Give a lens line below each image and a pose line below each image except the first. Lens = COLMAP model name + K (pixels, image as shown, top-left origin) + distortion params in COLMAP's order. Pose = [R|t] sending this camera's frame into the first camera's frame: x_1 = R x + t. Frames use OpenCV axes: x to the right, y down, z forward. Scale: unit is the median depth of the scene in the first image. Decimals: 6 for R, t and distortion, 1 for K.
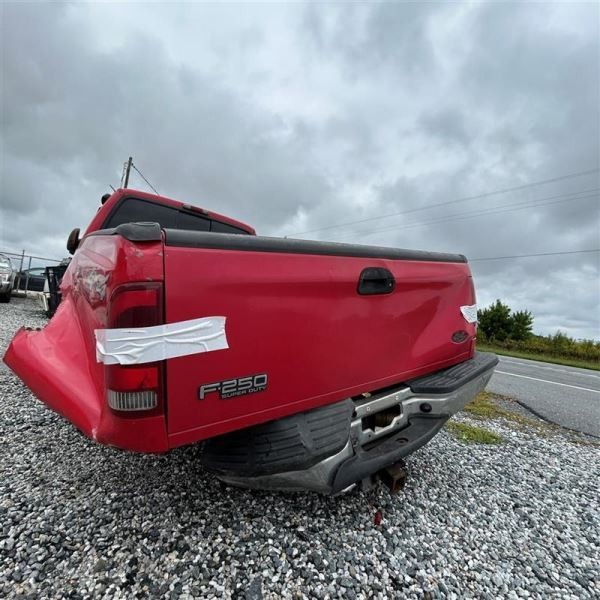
lens RADIAL K [[321.9, 0, 299.5], [0, 321.9, 302.0], [0, 0, 1]] dist [-0.003244, 0.003183]
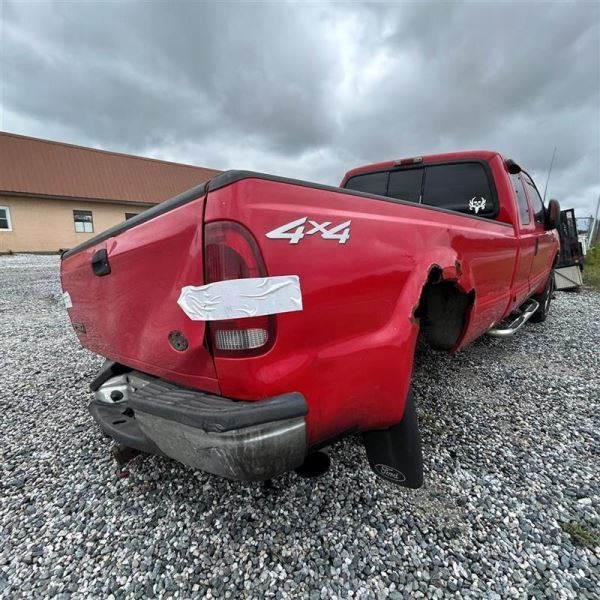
lens RADIAL K [[321.4, 0, 302.0], [0, 321.4, 302.0], [0, 0, 1]] dist [0.001264, 0.000995]
pose [[0.173038, 0.081334, -0.981551, 1.569899], [0.049699, 0.994594, 0.091176, 0.000640], [0.983660, -0.064559, 0.168060, 1.633183]]
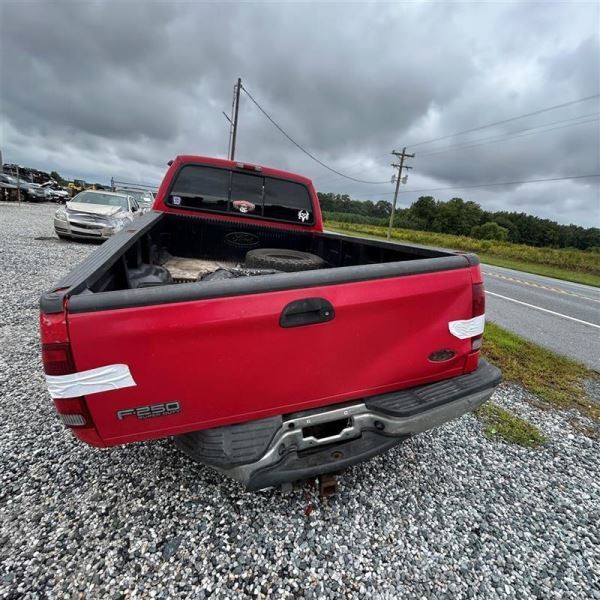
lens RADIAL K [[321.9, 0, 299.5], [0, 321.9, 302.0], [0, 0, 1]] dist [-0.003244, 0.003183]
pose [[0.937940, 0.079491, -0.337564, 0.605178], [0.006195, 0.969380, 0.245489, -0.371879], [0.346742, -0.232345, 0.908728, 0.127365]]
